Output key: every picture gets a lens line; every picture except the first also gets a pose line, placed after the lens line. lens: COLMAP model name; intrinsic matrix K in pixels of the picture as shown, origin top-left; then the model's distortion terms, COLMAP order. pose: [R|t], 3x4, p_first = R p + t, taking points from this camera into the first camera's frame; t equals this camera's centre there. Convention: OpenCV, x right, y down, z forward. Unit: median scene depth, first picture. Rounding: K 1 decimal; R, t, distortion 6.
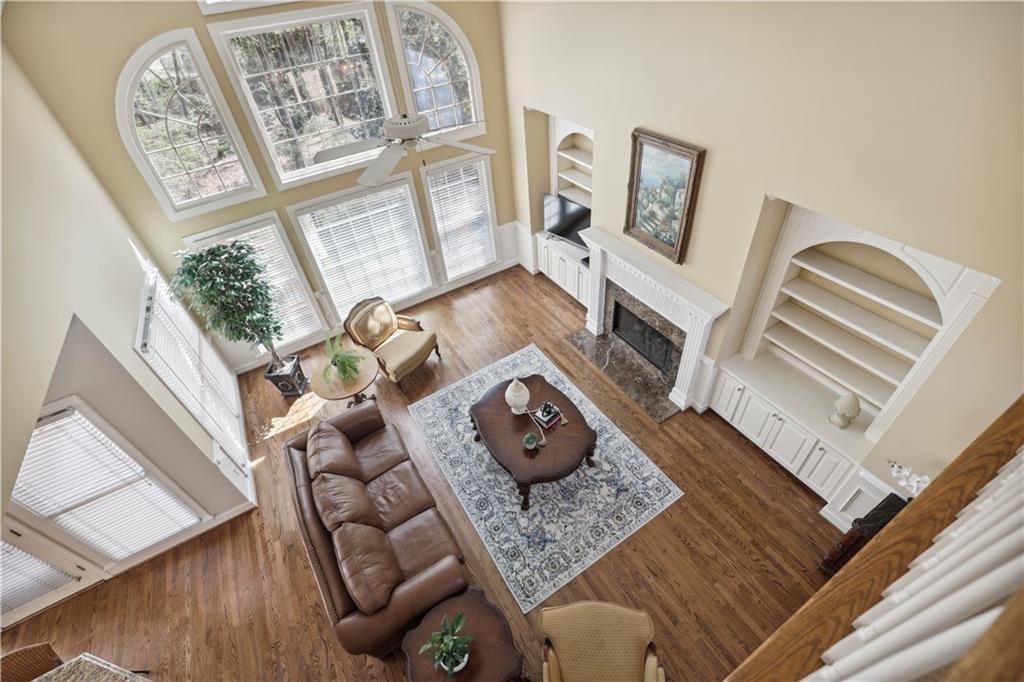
lens RADIAL K [[444.3, 0, 513.1], [0, 444.3, 336.5], [0, 0, 1]] dist [-0.007486, 0.001634]
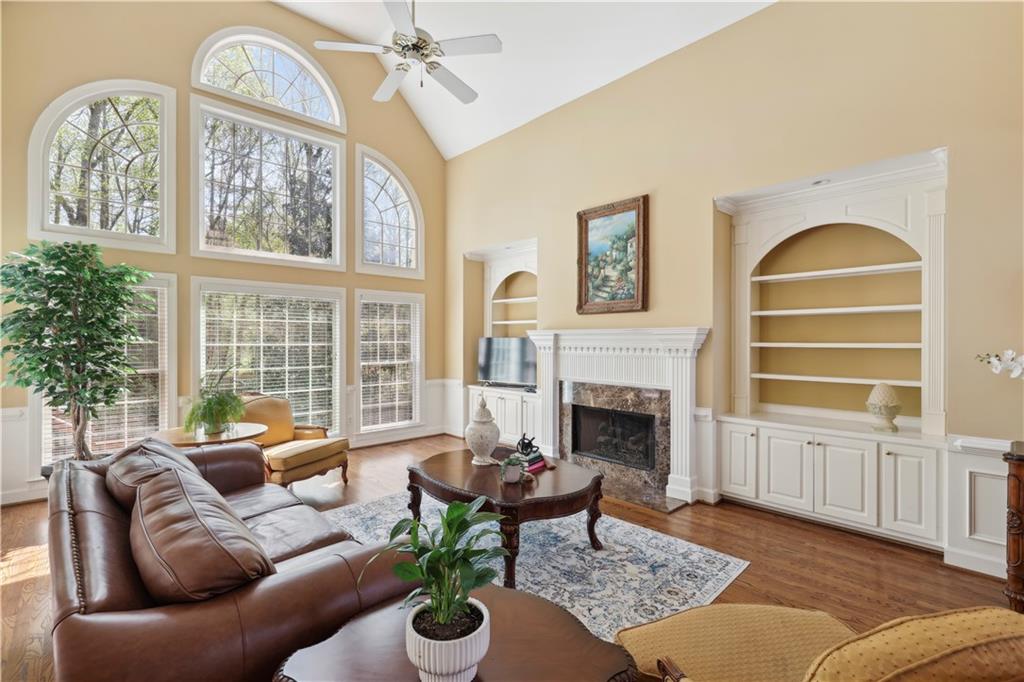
lens RADIAL K [[460.6, 0, 501.0], [0, 460.6, 343.7], [0, 0, 1]] dist [0.000705, -0.000631]
pose [[0.976986, 0.080453, 0.197551, -0.121436], [0.070294, 0.752973, -0.654286, 0.523707], [-0.201390, 0.653114, 0.729989, 0.377426]]
